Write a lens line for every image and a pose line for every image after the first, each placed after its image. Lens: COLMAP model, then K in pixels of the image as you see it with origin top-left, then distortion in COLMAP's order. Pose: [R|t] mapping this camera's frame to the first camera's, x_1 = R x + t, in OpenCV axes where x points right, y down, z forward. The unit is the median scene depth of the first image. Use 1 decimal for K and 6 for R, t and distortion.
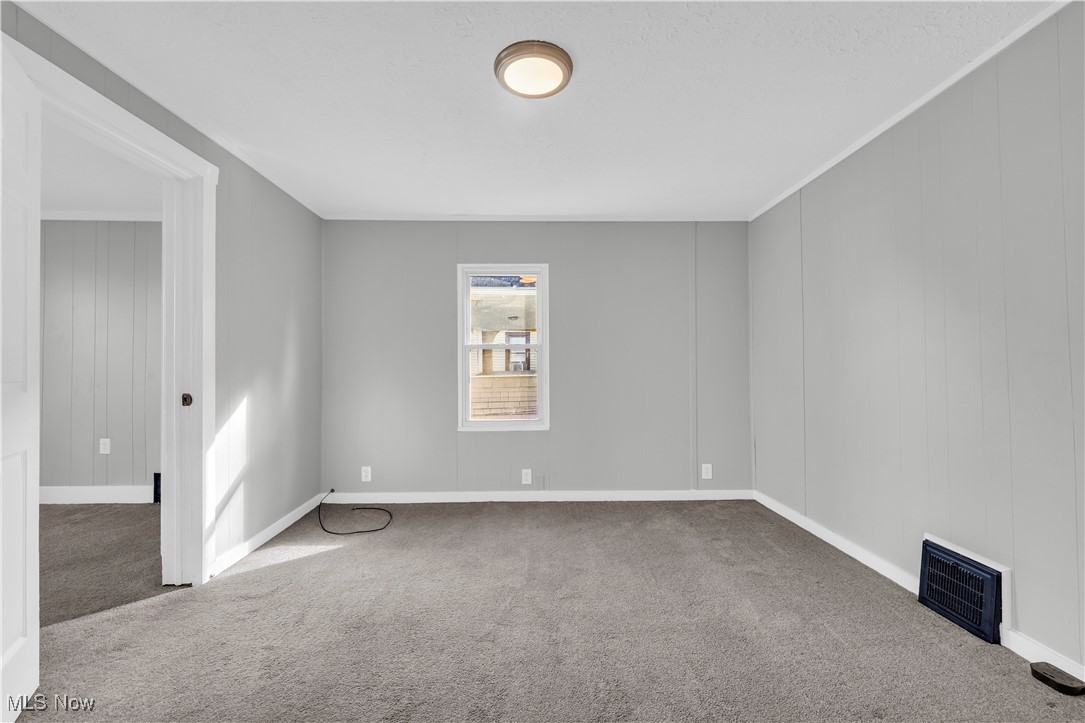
lens RADIAL K [[438.5, 0, 542.2], [0, 438.5, 363.8], [0, 0, 1]] dist [-0.002353, -0.000726]
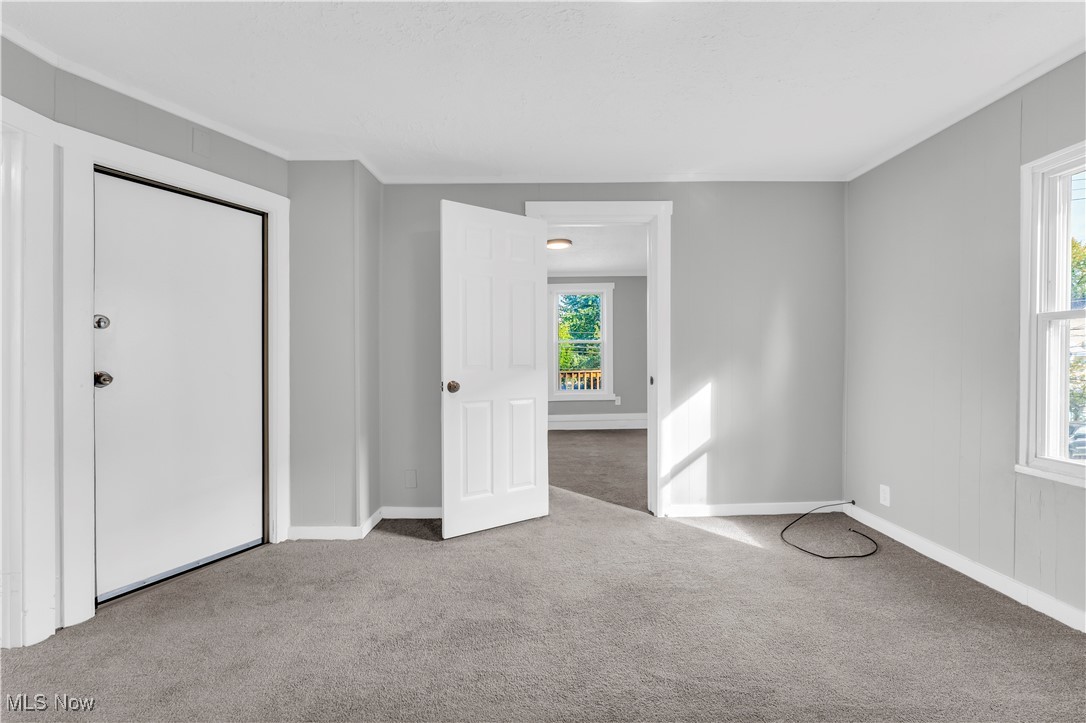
lens RADIAL K [[438.9, 0, 542.8], [0, 438.9, 364.0], [0, 0, 1]] dist [-0.002353, -0.000726]
pose [[-0.005334, 0.014640, -0.999879, 0.500858], [0.014050, 0.999795, 0.014564, 0.003517], [0.999887, -0.013971, -0.005539, 0.567430]]
